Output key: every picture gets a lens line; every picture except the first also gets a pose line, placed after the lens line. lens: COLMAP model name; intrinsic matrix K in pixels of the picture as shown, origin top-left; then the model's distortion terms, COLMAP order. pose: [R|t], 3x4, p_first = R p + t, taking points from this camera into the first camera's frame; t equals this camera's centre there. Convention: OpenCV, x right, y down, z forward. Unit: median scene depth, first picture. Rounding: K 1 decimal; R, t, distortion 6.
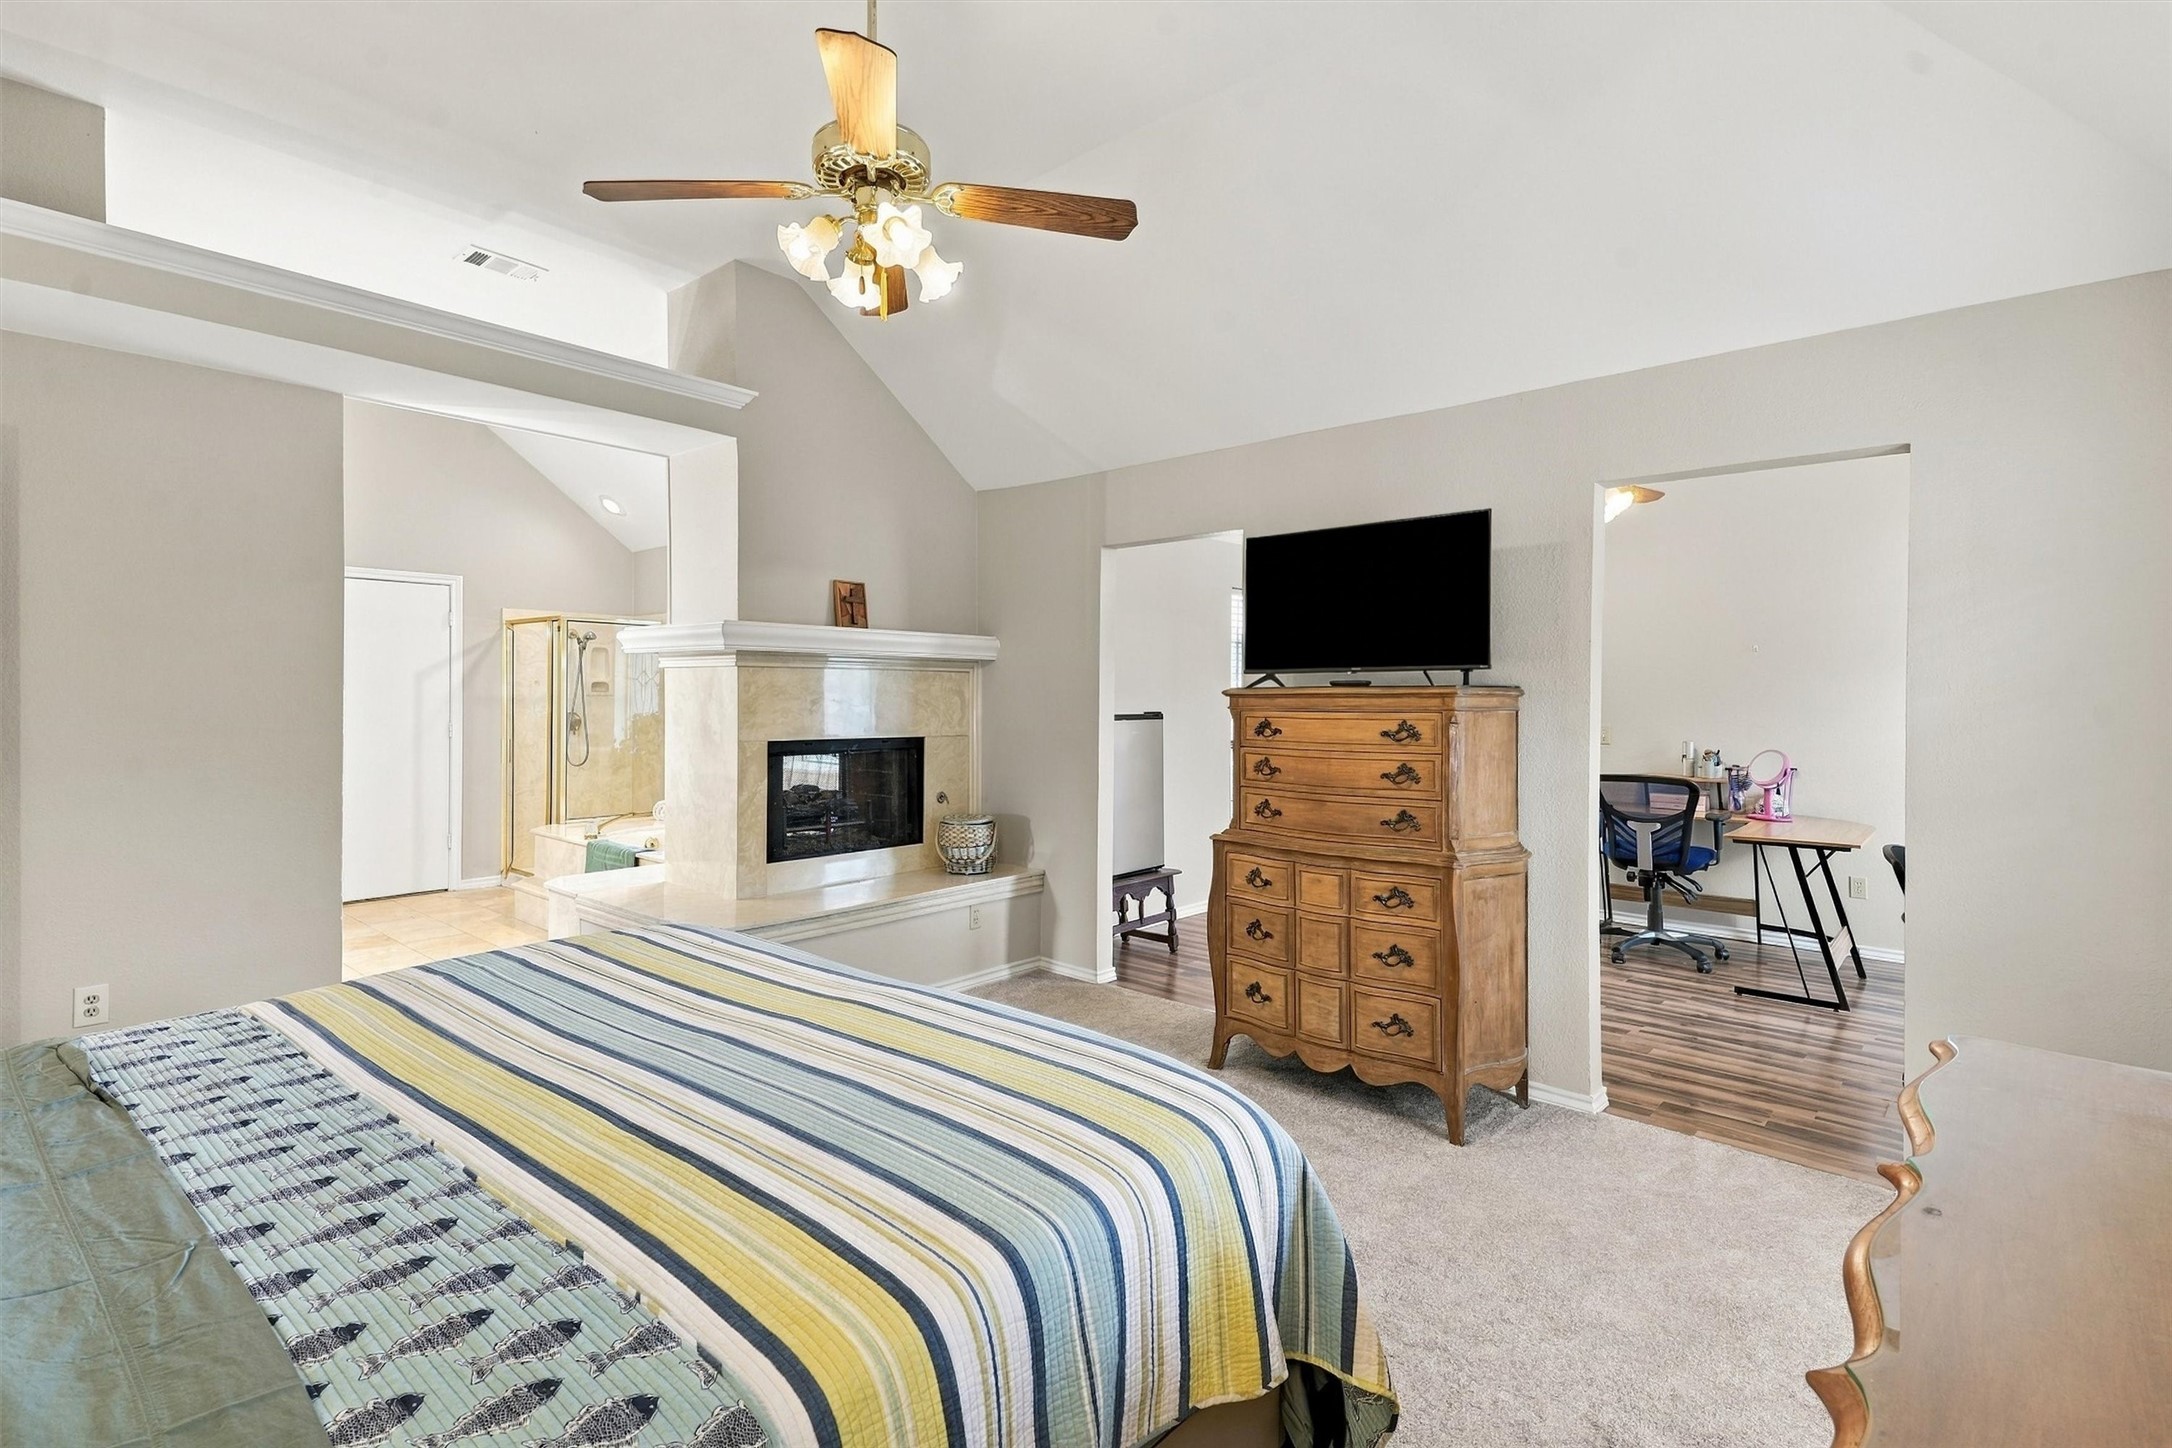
lens RADIAL K [[1003.8, 0, 1097.9], [0, 1003.8, 708.4], [0, 0, 1]] dist [0.022496, 0.000124]
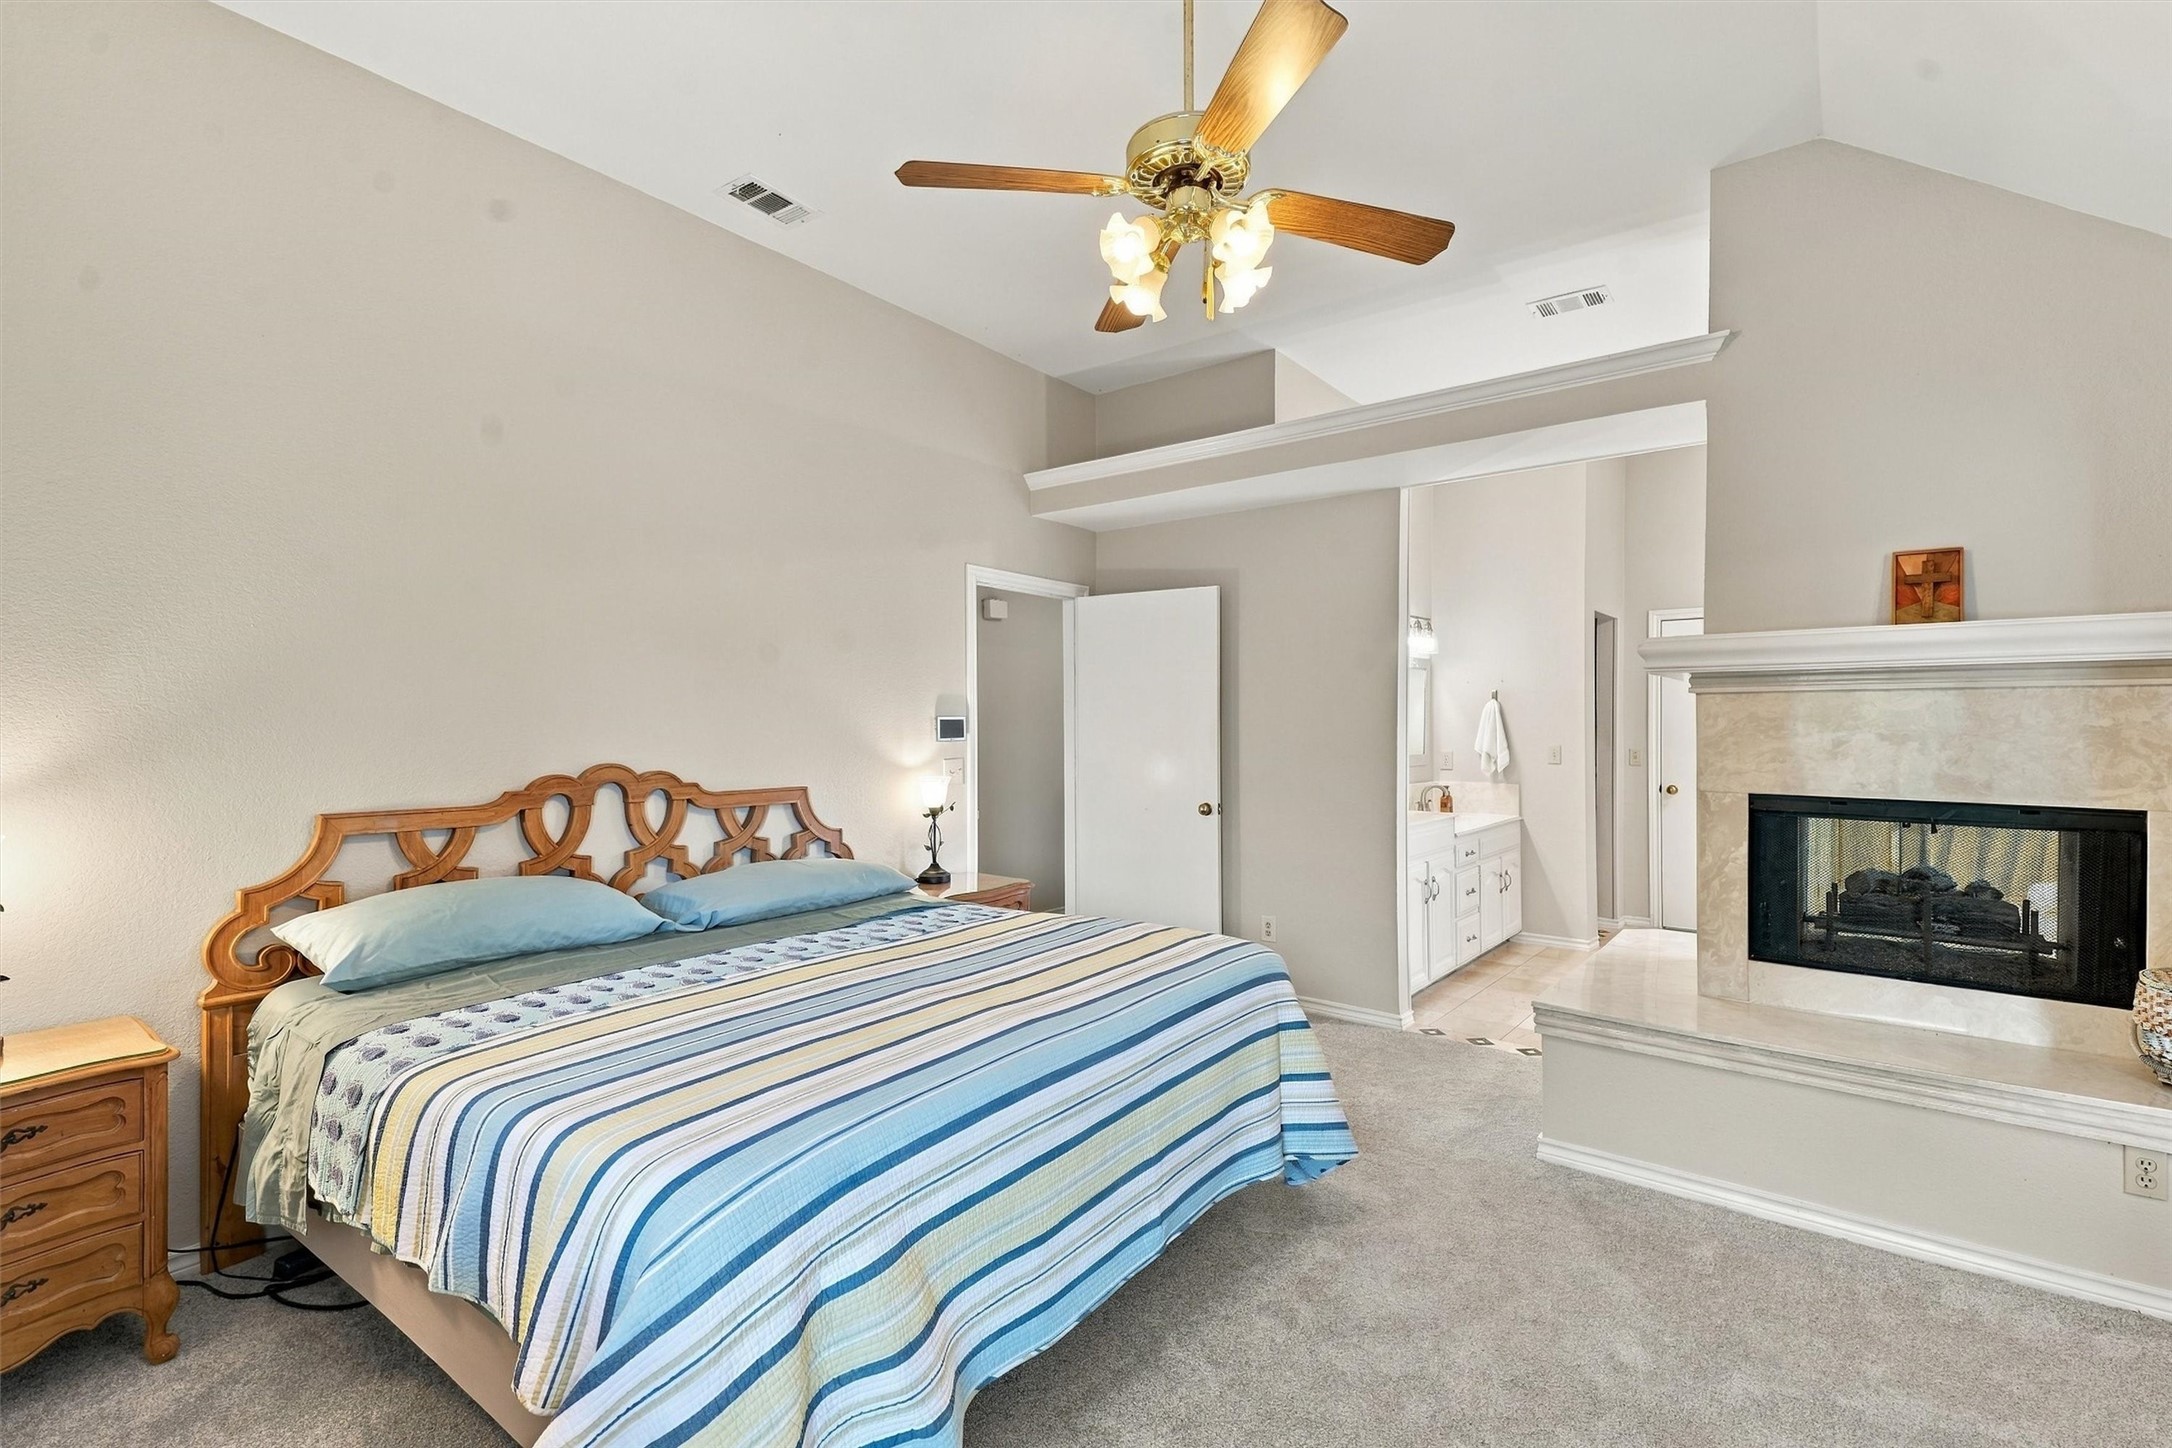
lens RADIAL K [[1003.8, 0, 1090.7], [0, 1003.8, 722.9], [0, 0, 1]] dist [0.022496, 0.000124]
pose [[0.052725, -0.003704, -0.998602, 0.377904], [-0.015429, 0.999871, -0.004524, -0.007738], [0.998490, 0.015646, 0.052661, 0.466687]]
